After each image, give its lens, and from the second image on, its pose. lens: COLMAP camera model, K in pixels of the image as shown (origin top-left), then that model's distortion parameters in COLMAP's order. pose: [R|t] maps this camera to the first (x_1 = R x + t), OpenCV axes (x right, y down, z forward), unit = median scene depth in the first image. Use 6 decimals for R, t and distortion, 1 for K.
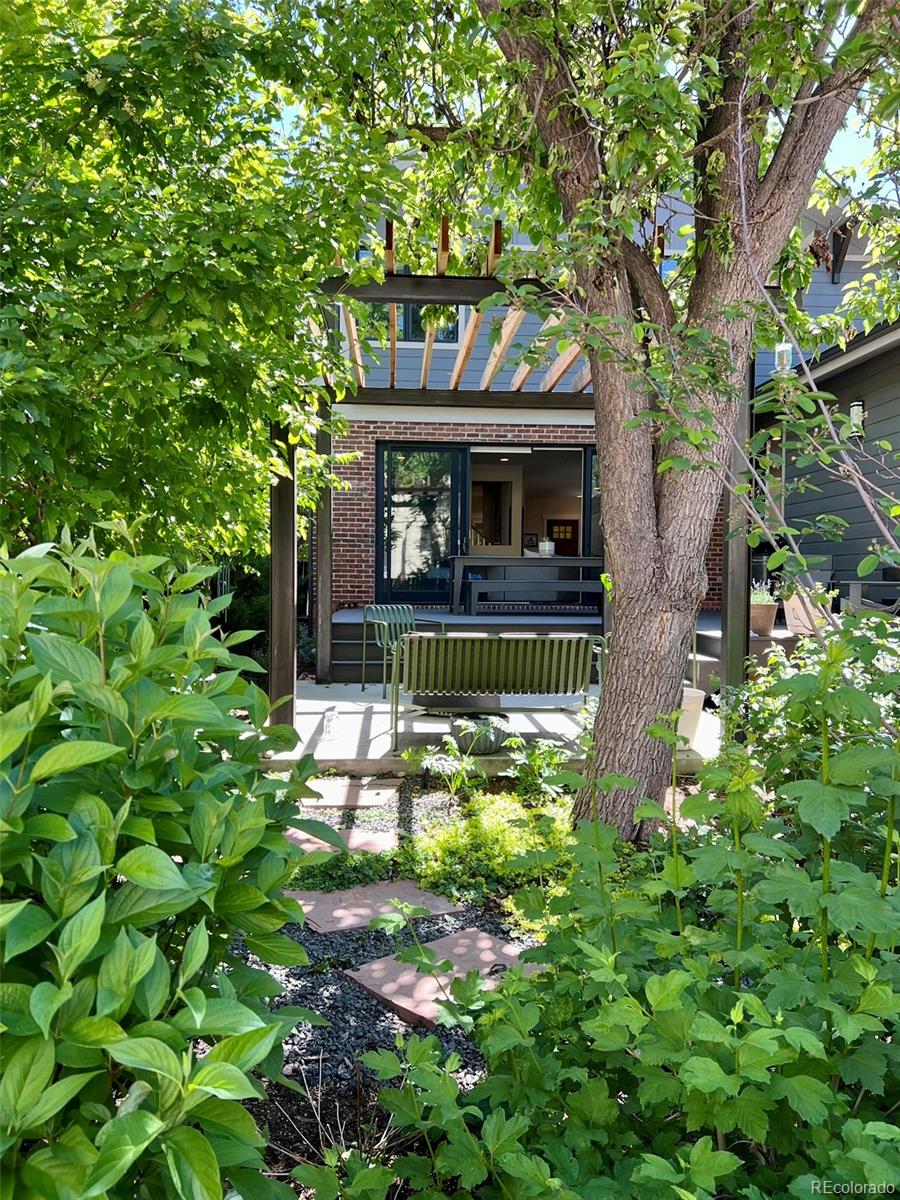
lens RADIAL K [[900.8, 0, 450.0], [0, 900.8, 600.0], [0, 0, 1]] dist [0.159039, -0.220724]
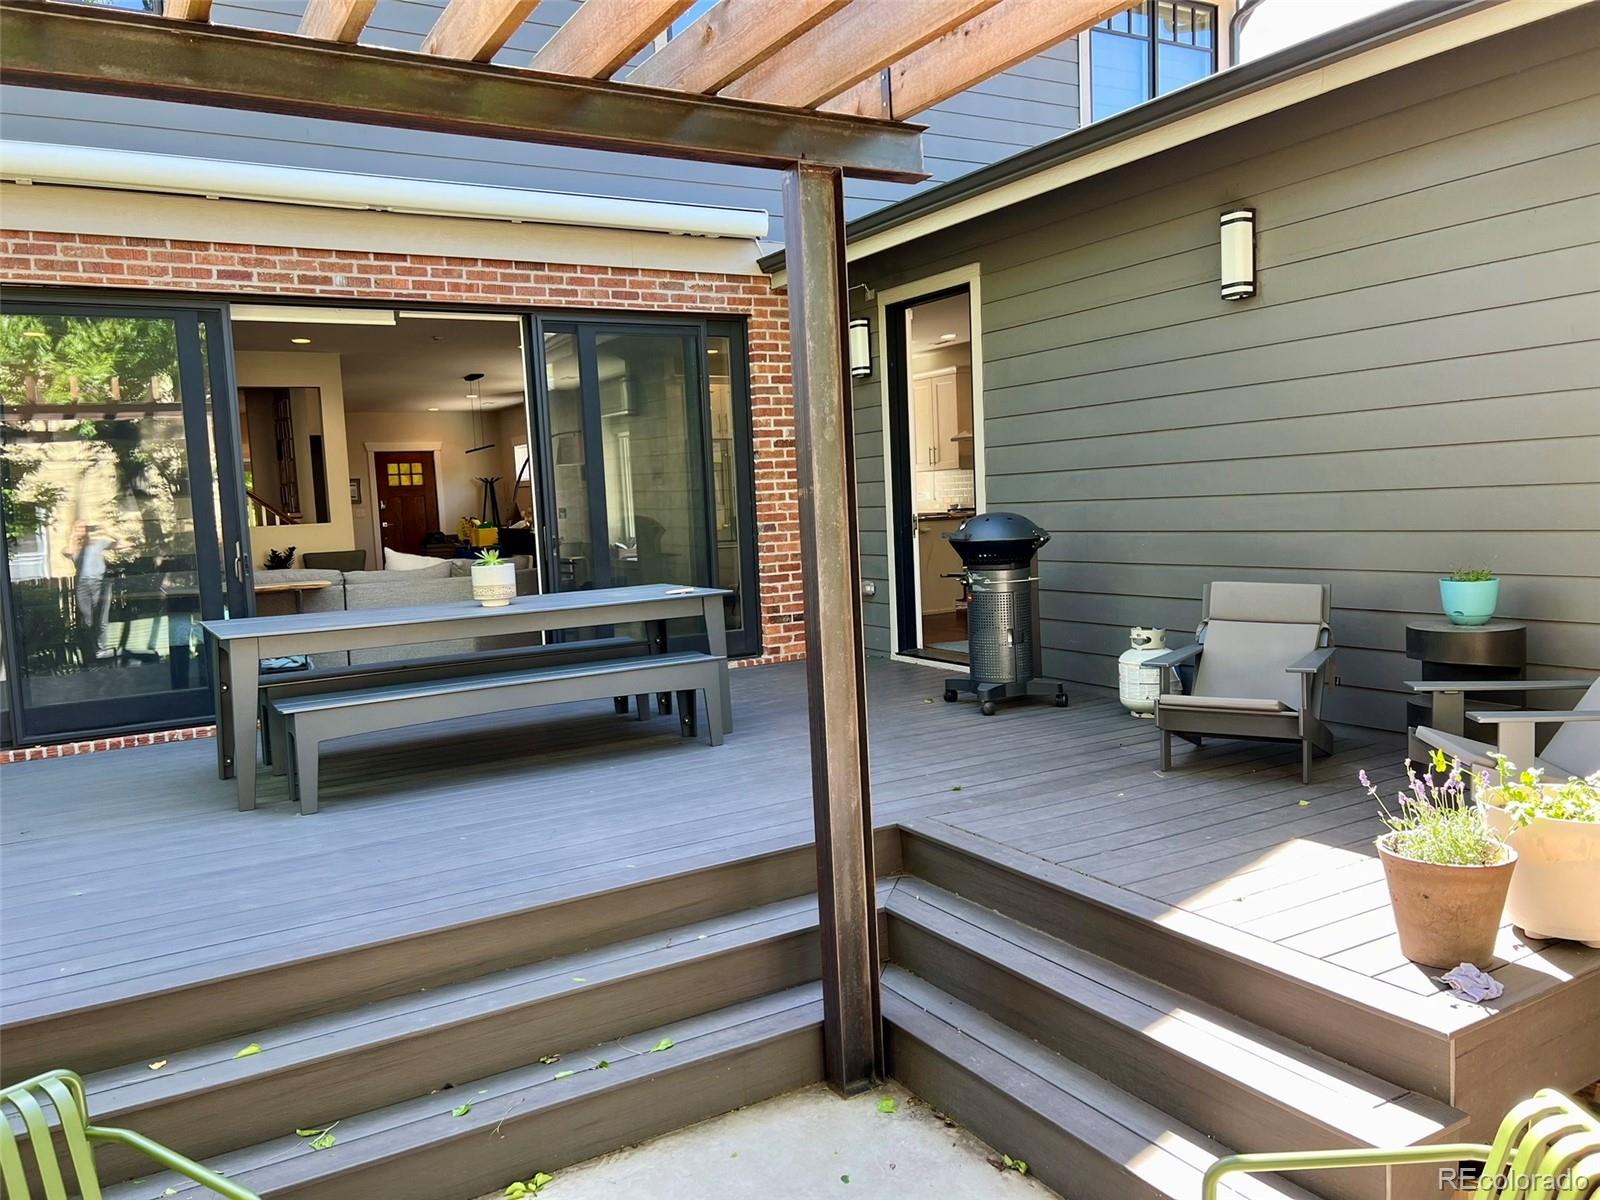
lens RADIAL K [[1212.1, 0, 800.0], [0, 1212.1, 600.0], [0, 0, 1]] dist [0.019309, 0.003823]
pose [[0.888715, -0.089564, 0.449627, -0.006053], [0.065320, 0.995463, 0.069182, -0.065973], [-0.453783, -0.032113, 0.890533, 0.431638]]
